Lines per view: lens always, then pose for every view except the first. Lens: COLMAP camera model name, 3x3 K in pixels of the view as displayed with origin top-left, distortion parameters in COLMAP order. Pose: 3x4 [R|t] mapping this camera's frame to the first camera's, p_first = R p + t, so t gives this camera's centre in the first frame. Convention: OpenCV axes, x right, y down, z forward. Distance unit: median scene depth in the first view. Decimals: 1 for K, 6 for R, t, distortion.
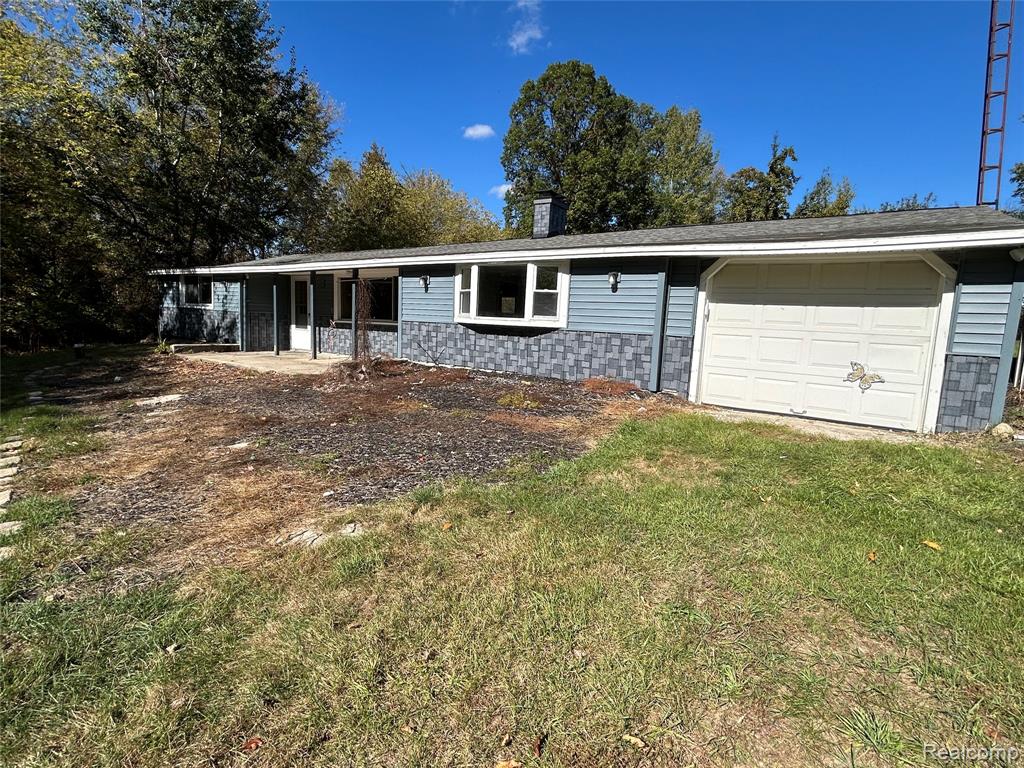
lens RADIAL K [[506.3, 0, 512.0], [0, 506.3, 384.0], [0, 0, 1]] dist [-0.004250, -0.000213]
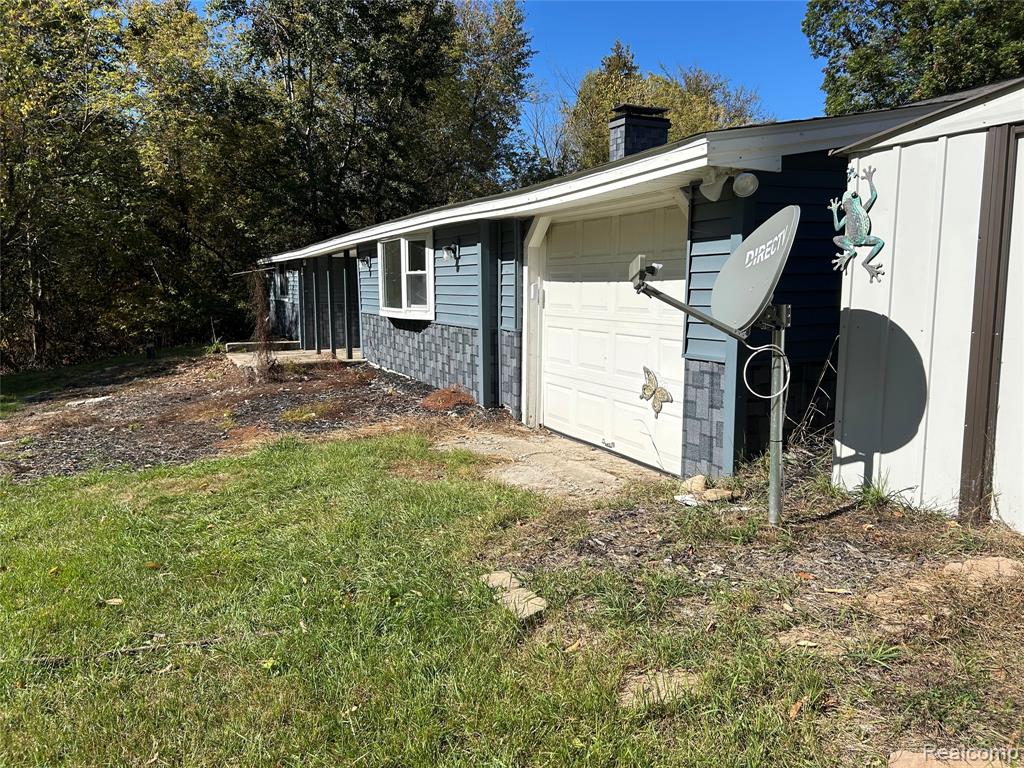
lens RADIAL K [[769.0, 0, 510.1], [0, 769.0, 384.4], [0, 0, 1]] dist [0.057338, -0.079643]
pose [[0.858474, 0.013991, -0.512665, 0.709749], [-0.016778, 0.999859, -0.000808, -0.013884], [0.512582, 0.009295, 0.858588, 0.062590]]
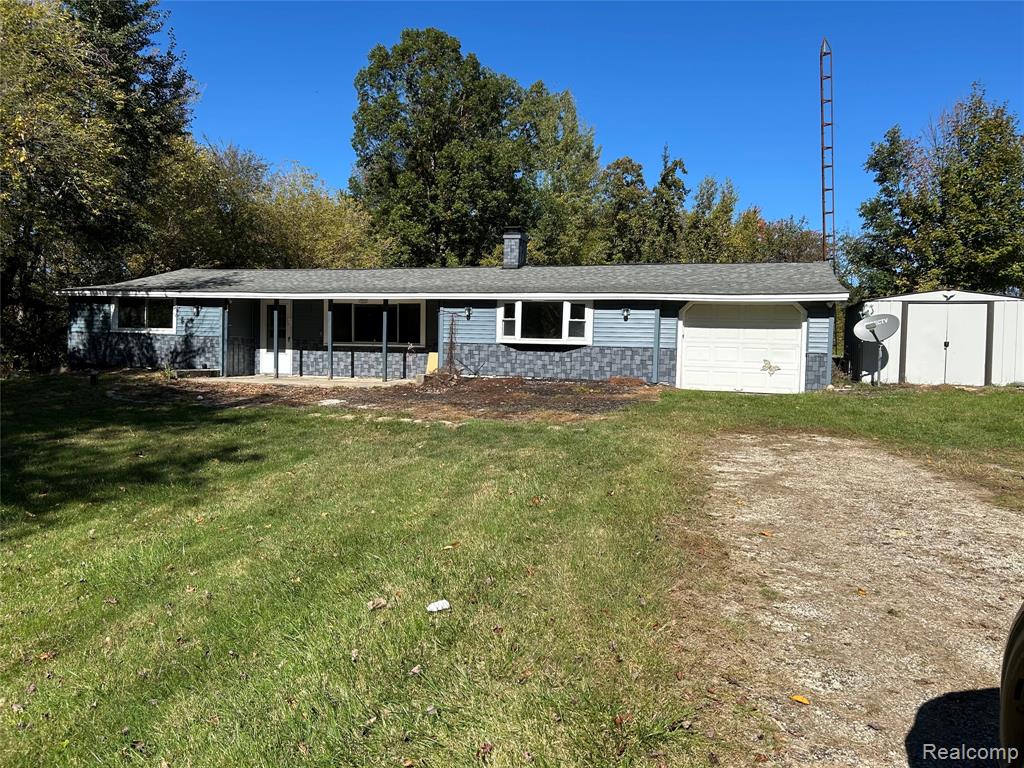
lens RADIAL K [[790.9, 0, 512.0], [0, 790.9, 384.0], [0, 0, 1]] dist [0.079031, -0.083111]
pose [[0.951045, -0.032914, 0.307296, -0.738438], [0.054780, 0.996522, -0.062800, 0.120418], [-0.304160, 0.076559, 0.949540, -0.991584]]
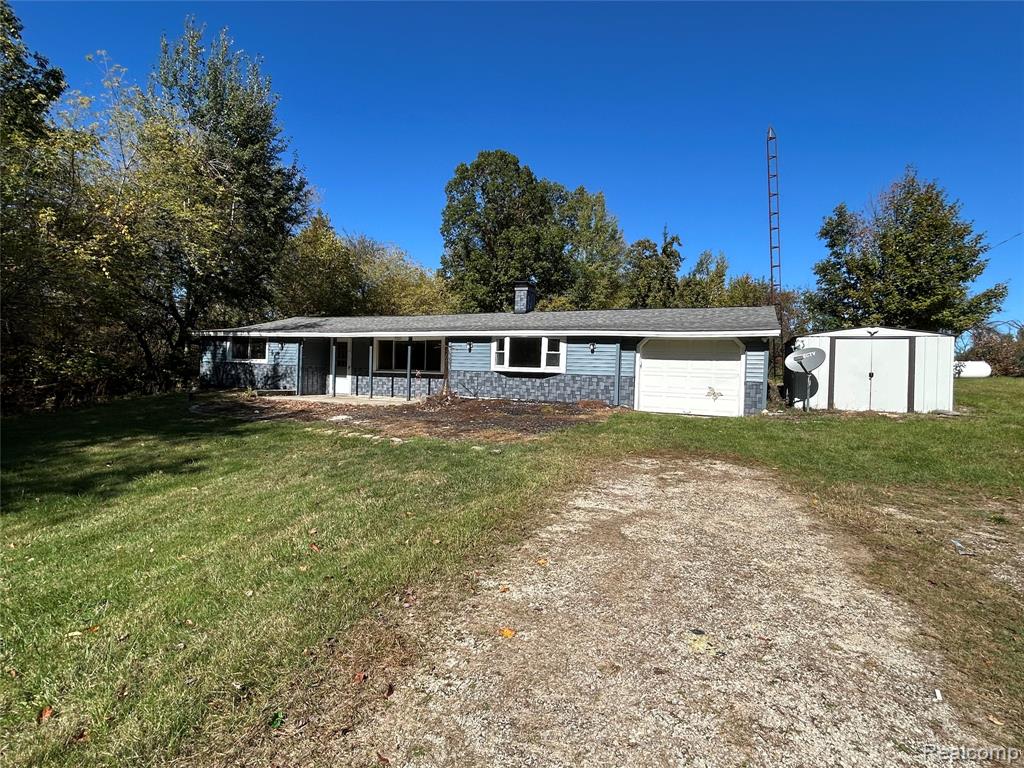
lens RADIAL K [[543.2, 0, 512.0], [0, 543.2, 384.0], [0, 0, 1]] dist [0.001559, -0.000526]
pose [[0.982421, -0.014324, 0.186129, -0.388449], [0.033152, 0.994590, -0.098443, 0.098454], [-0.183712, 0.102883, 0.977581, -0.745565]]
